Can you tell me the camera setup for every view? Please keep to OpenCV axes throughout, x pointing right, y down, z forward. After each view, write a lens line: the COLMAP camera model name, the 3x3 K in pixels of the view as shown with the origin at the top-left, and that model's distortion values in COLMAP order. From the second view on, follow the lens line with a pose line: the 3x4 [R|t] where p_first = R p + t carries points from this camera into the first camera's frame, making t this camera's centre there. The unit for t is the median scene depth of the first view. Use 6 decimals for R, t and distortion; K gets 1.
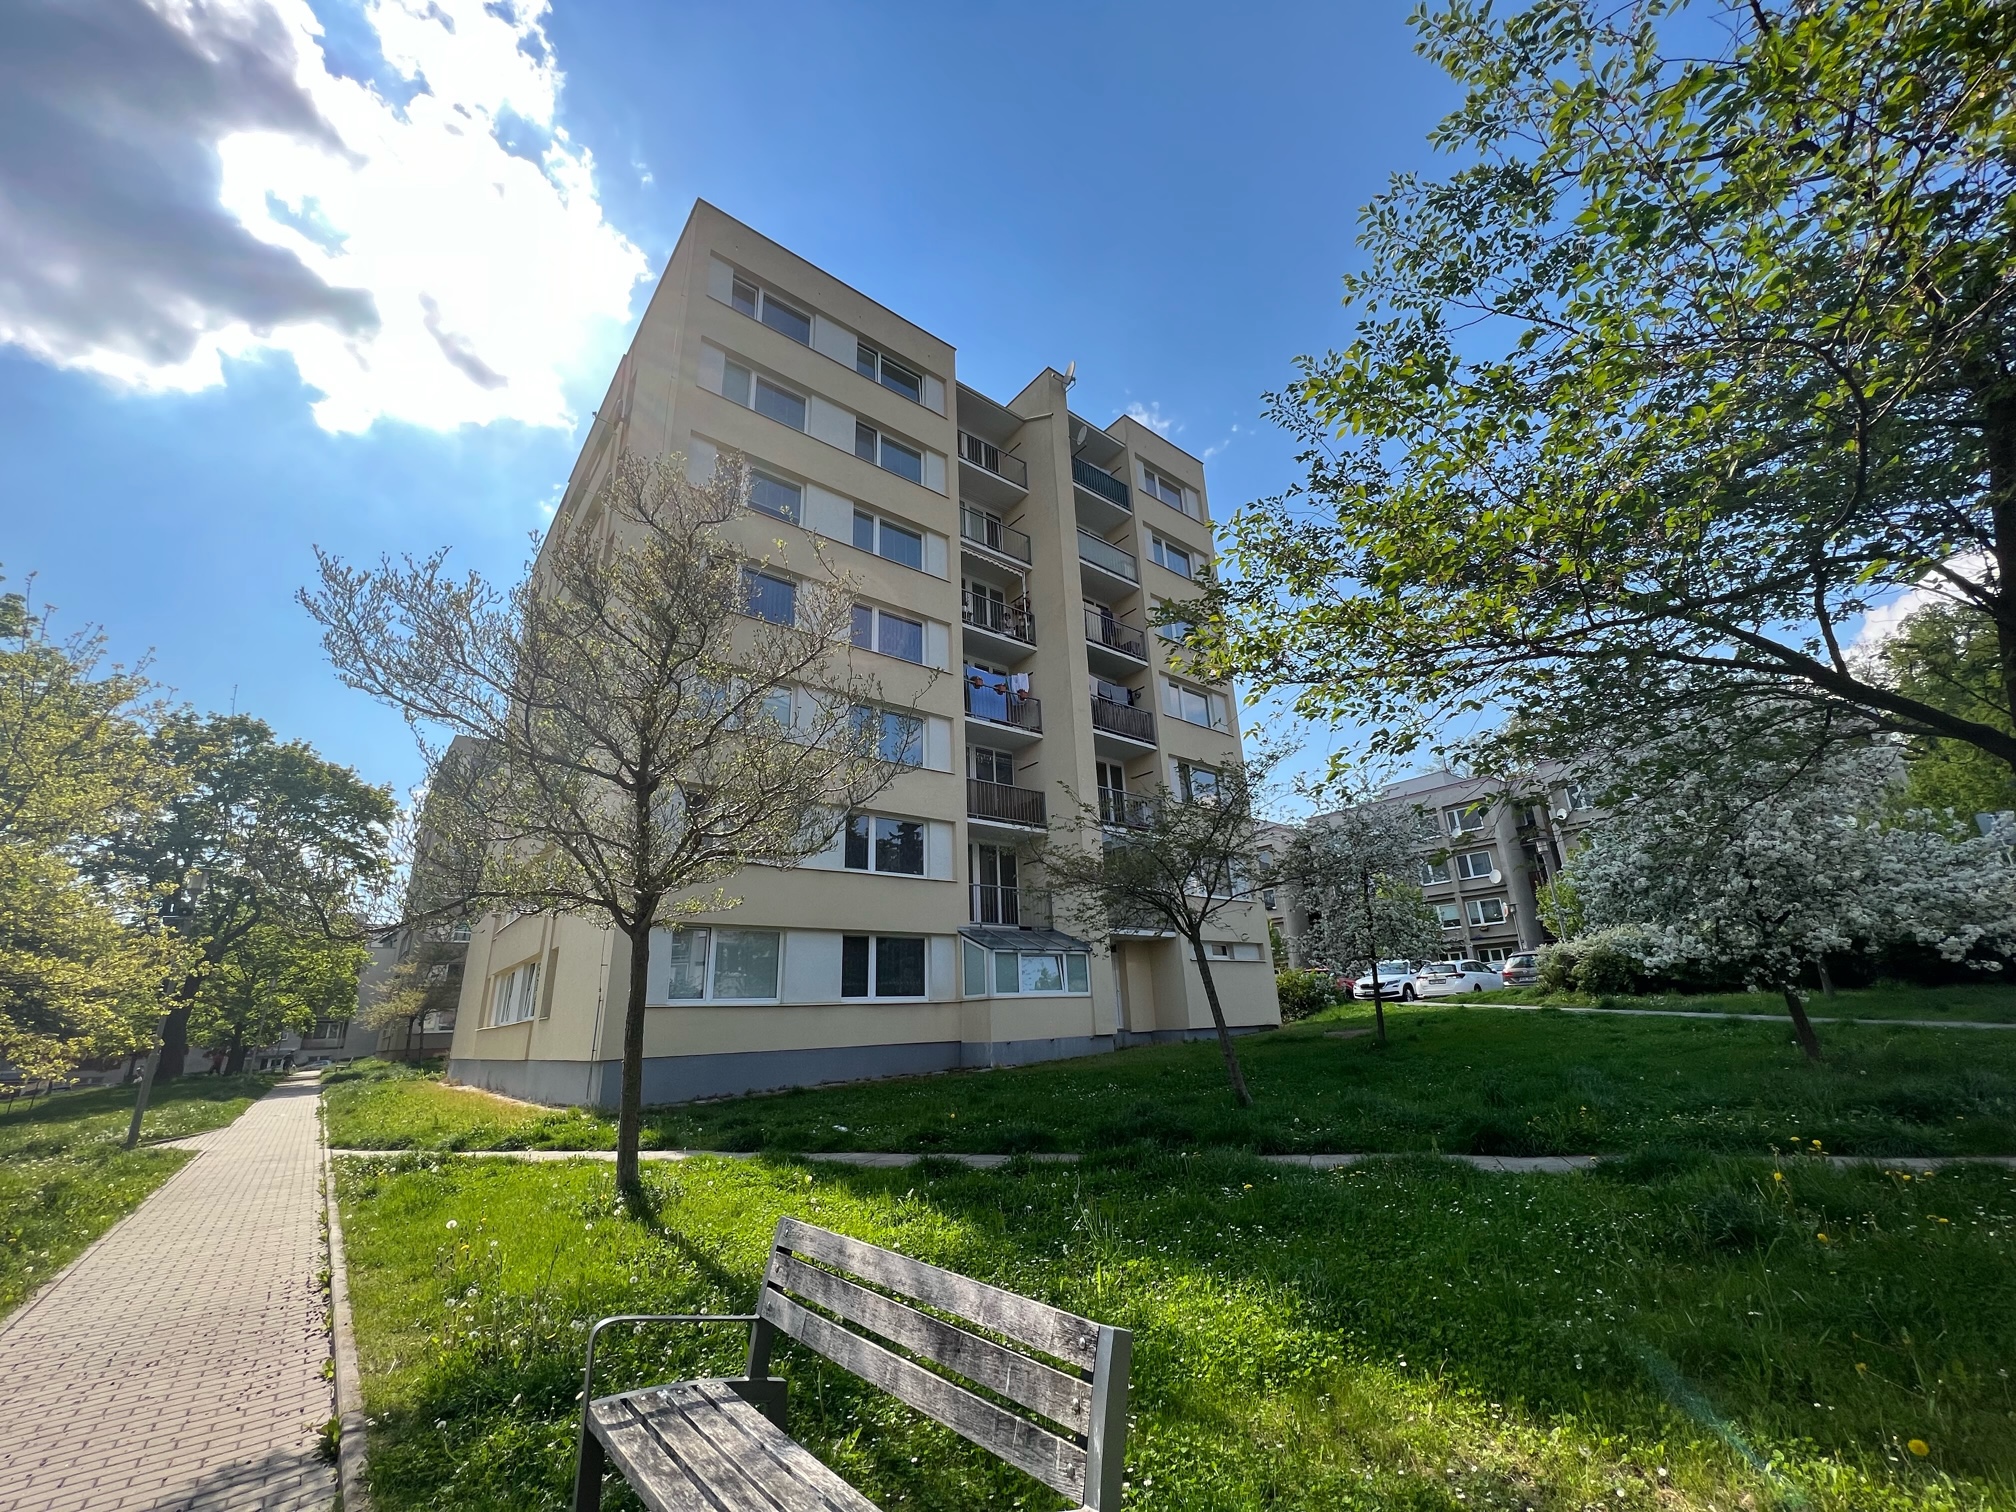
lens RADIAL K [[802.1, 0, 1008.0], [0, 802.1, 756.0], [0, 0, 1]] dist [-0.000350, -0.000076]
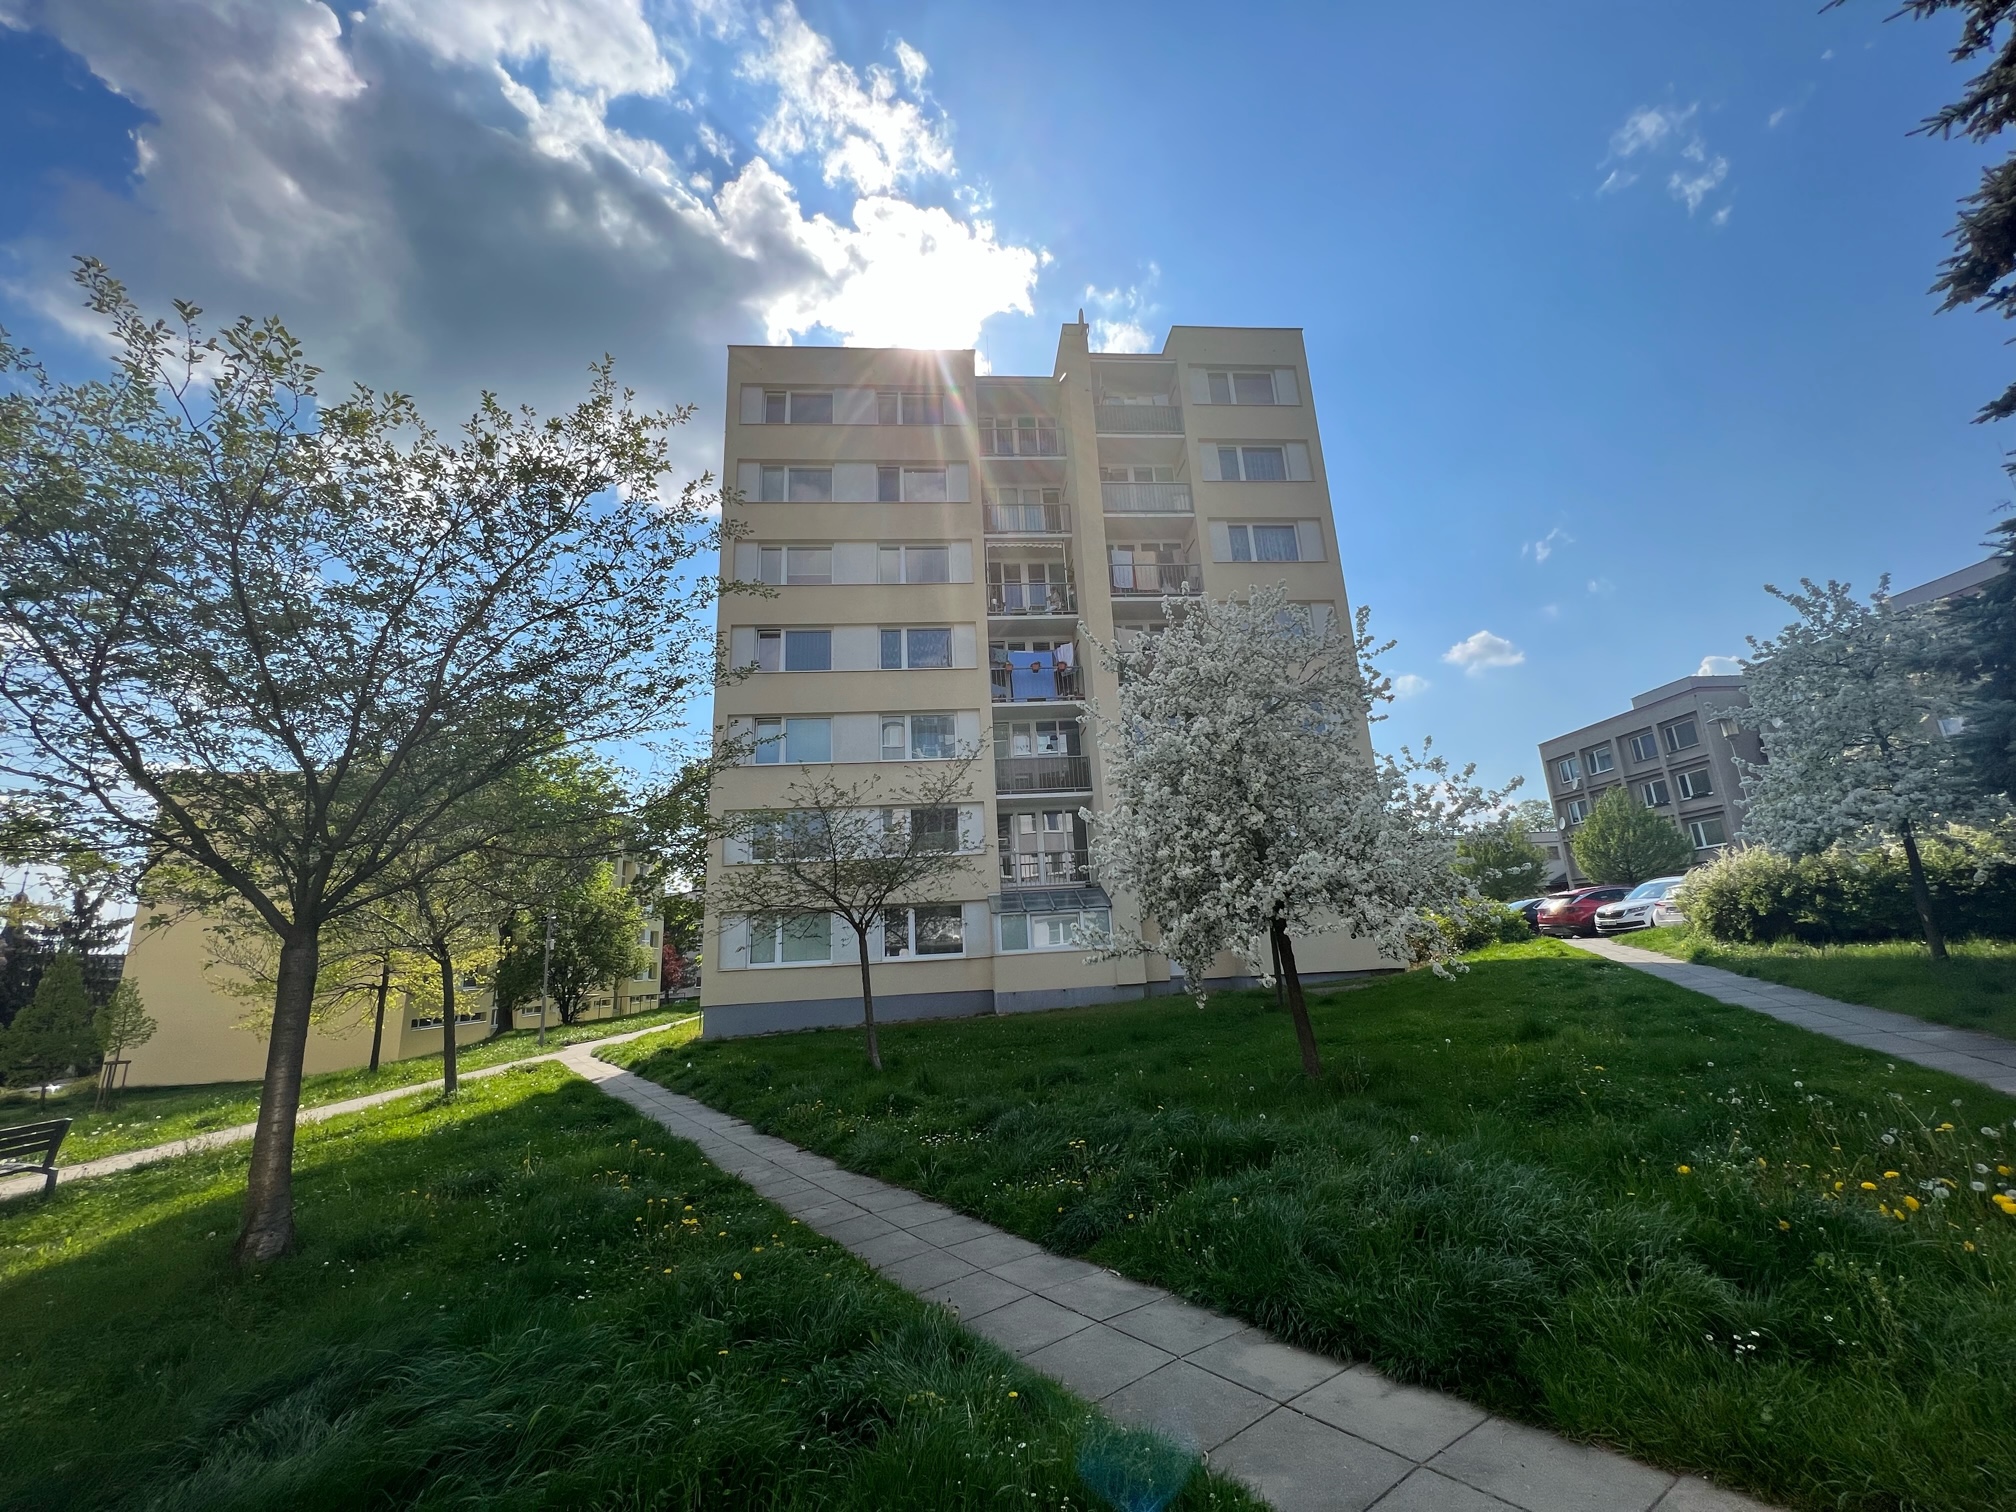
lens RADIAL K [[802.1, 0, 1008.0], [0, 802.1, 756.0], [0, 0, 1]] dist [-0.000350, -0.000076]
pose [[0.821383, -0.148145, -0.550802, 0.609113], [0.199450, 0.979317, 0.034031, -0.013571], [0.534368, -0.137810, 0.833942, 0.075773]]
